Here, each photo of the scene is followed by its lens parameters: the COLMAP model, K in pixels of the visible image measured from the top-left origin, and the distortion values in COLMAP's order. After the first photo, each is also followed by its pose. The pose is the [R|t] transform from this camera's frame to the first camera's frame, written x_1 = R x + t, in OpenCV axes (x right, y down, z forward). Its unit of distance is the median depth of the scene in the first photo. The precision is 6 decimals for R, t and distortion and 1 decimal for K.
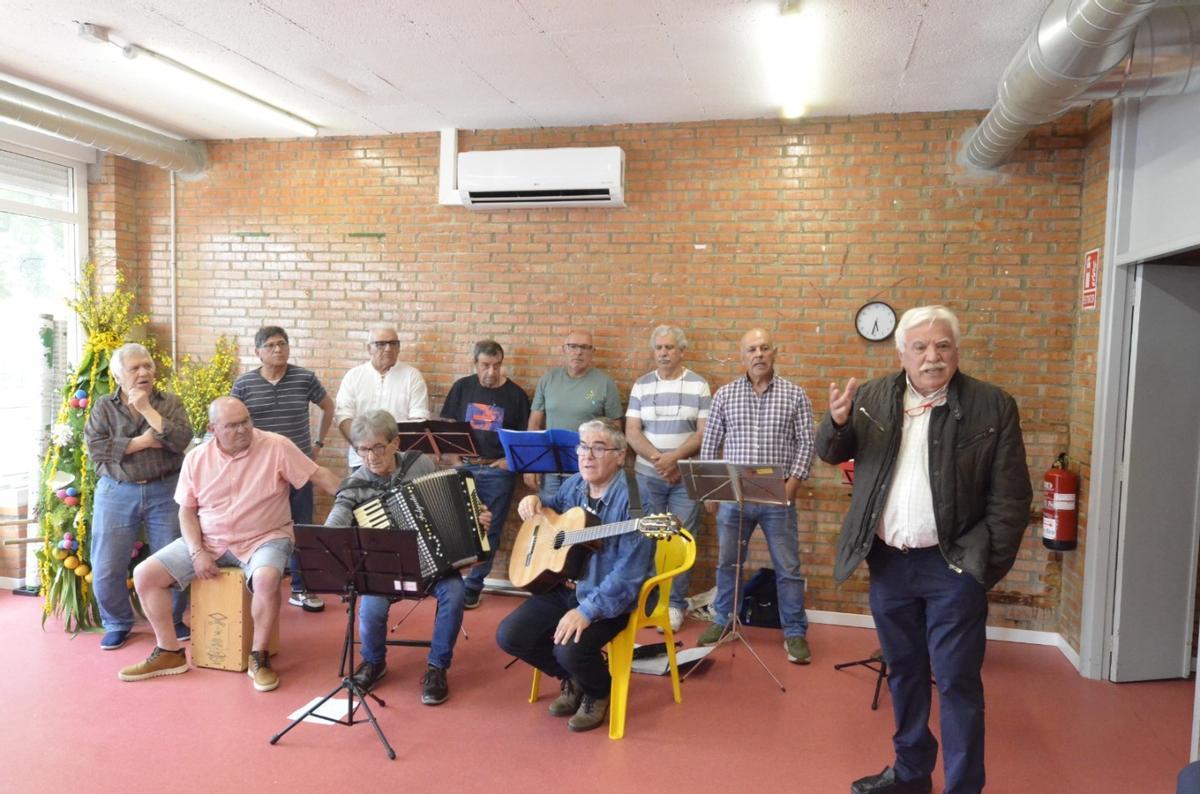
lens RADIAL K [[880.9, 0, 591.7], [0, 880.9, 406.6], [0, 0, 1]] dist [-0.004145, 0.028831]
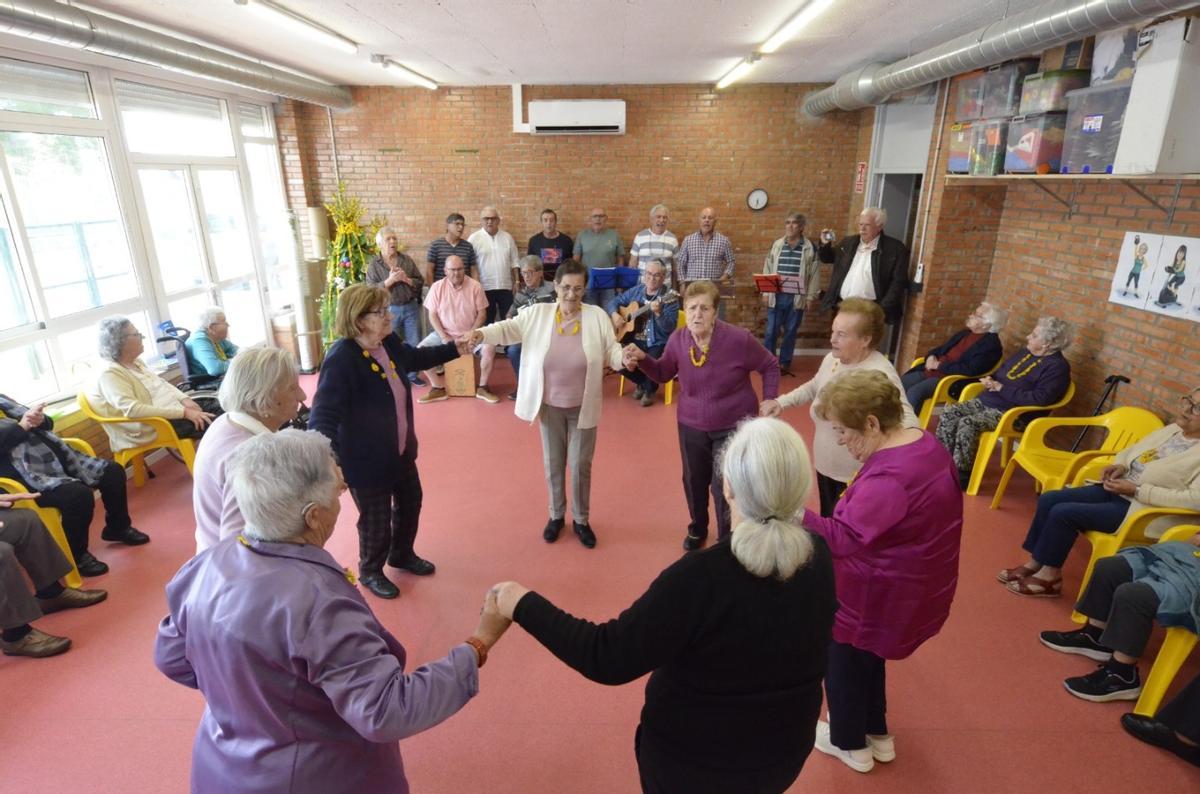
lens RADIAL K [[655.9, 0, 592.6], [0, 655.9, 408.1], [0, 0, 1]] dist [0.001258, -0.003038]
pose [[0.977715, -0.094059, 0.187688, -0.346073], [0.039939, 0.961025, 0.273561, -0.063988], [-0.206103, -0.259968, 0.943365, -0.408589]]
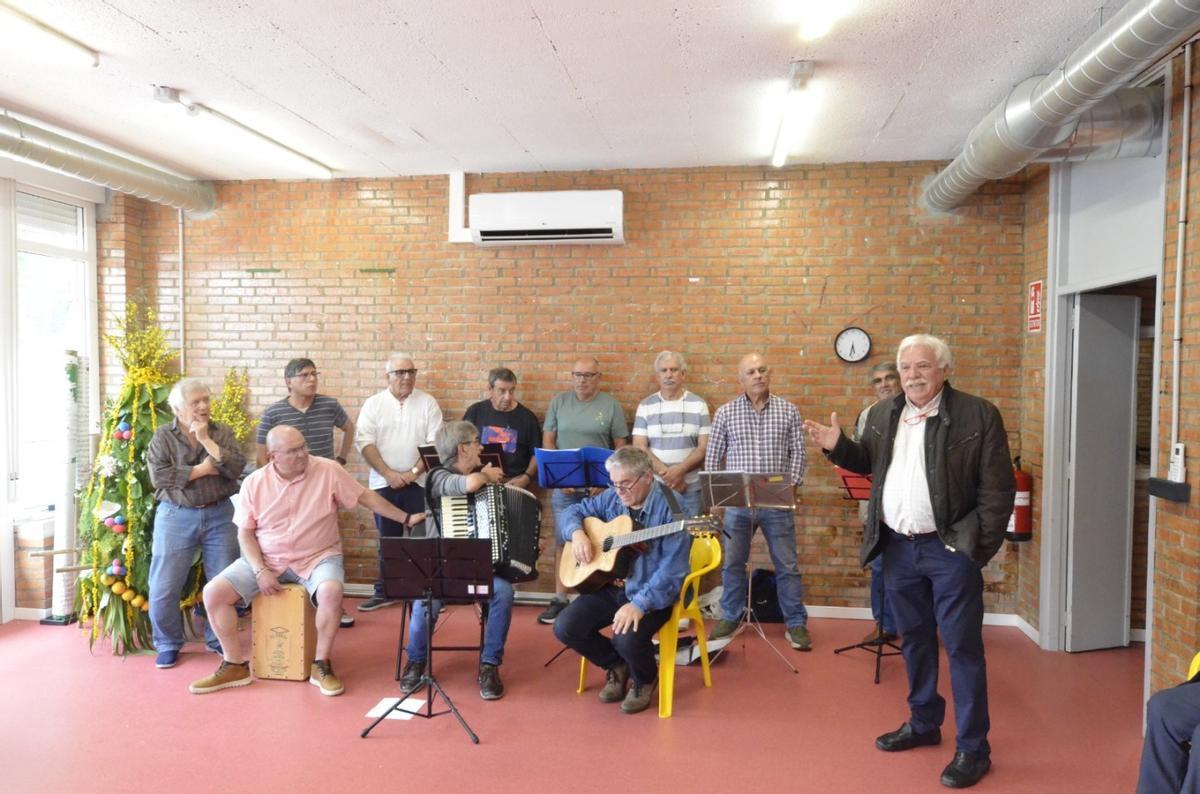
lens RADIAL K [[880.9, 0, 593.2], [0, 880.9, 411.4], [0, 0, 1]] dist [-0.004145, 0.028831]
pose [[0.995195, -0.022734, 0.095236, -0.116640], [0.024798, 0.999481, -0.020541, 0.003360], [-0.094720, 0.022804, 0.995243, -0.088887]]
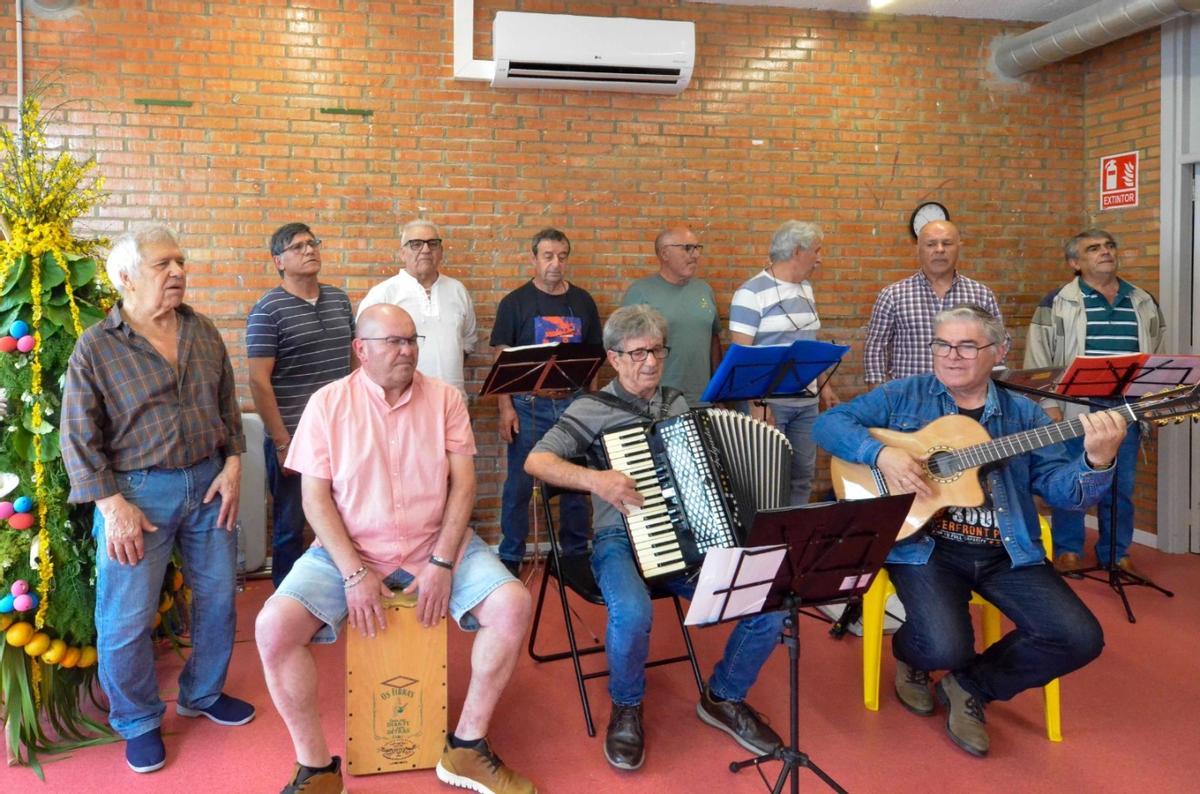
lens RADIAL K [[784.7, 0, 504.1], [0, 784.7, 306.0], [0, 0, 1]] dist [0.012578, 0.001391]
pose [[0.914667, -0.030591, 0.403049, -0.468426], [0.053306, 0.997552, -0.045256, 0.010915], [-0.400678, 0.062879, 0.914059, 0.388272]]
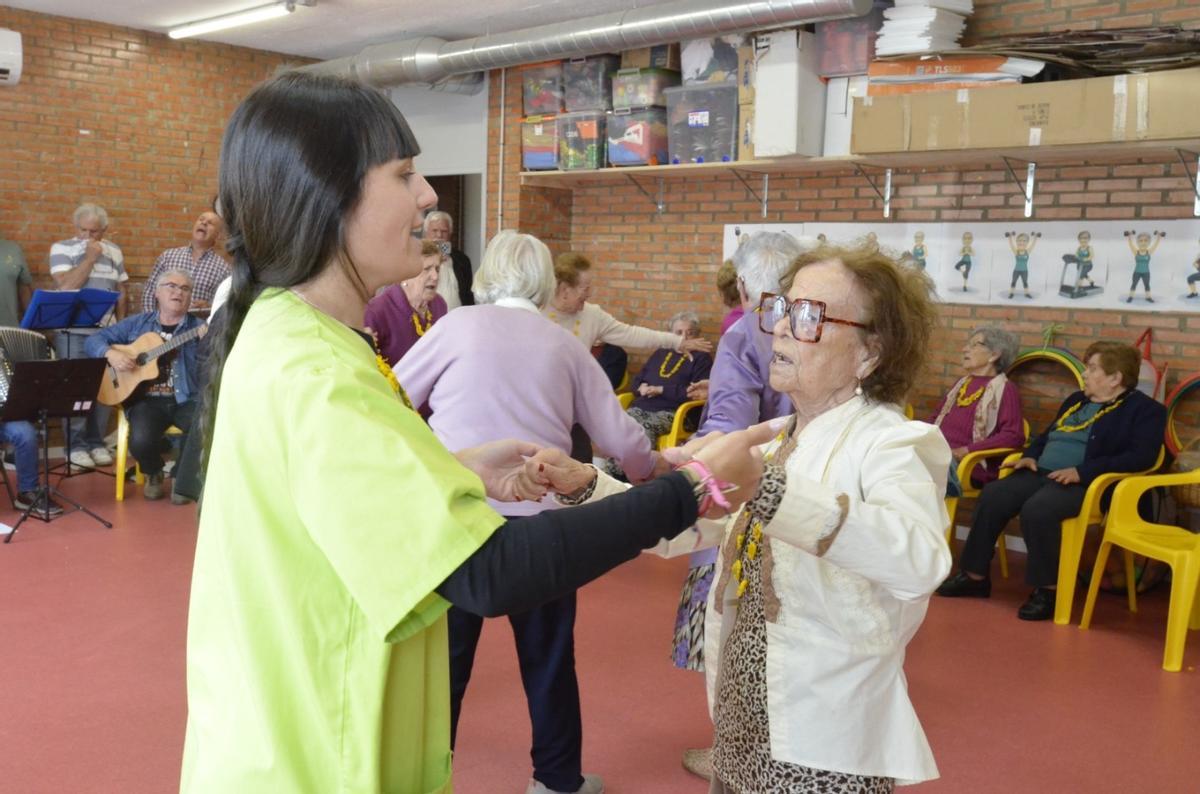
lens RADIAL K [[1145.5, 0, 602.8], [0, 1145.5, 397.7], [0, 0, 1]] dist [0.007402, 0.000000]
pose [[0.505926, -0.108745, 0.855695, -0.869669], [0.041805, 0.993947, 0.101598, 0.036498], [-0.861564, -0.015629, 0.507409, -0.335484]]
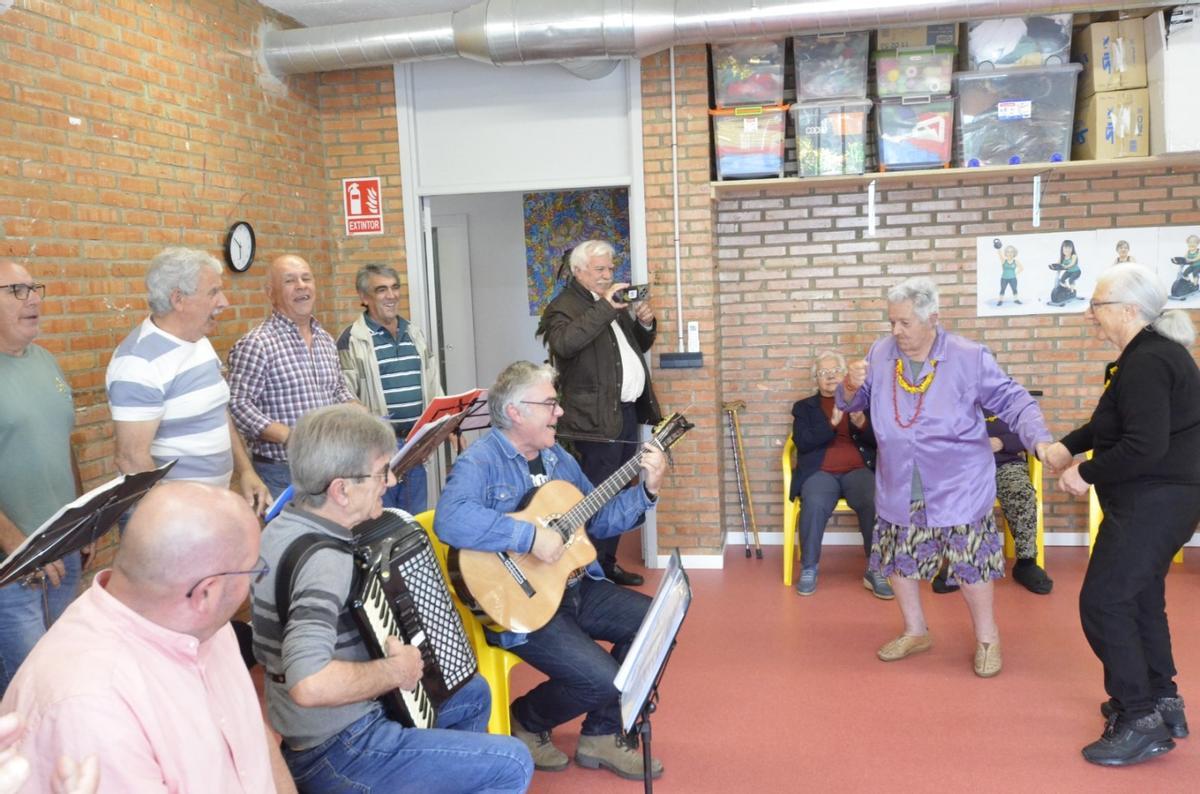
lens RADIAL K [[1059.2, 0, 598.6], [0, 1059.2, 402.4], [0, 0, 1]] dist [-0.001766, 0.027431]
pose [[-0.064283, -0.142695, 0.987677, -0.657177], [0.109261, 0.982768, 0.149097, -0.065750], [-0.991932, 0.117499, -0.047585, 0.737140]]
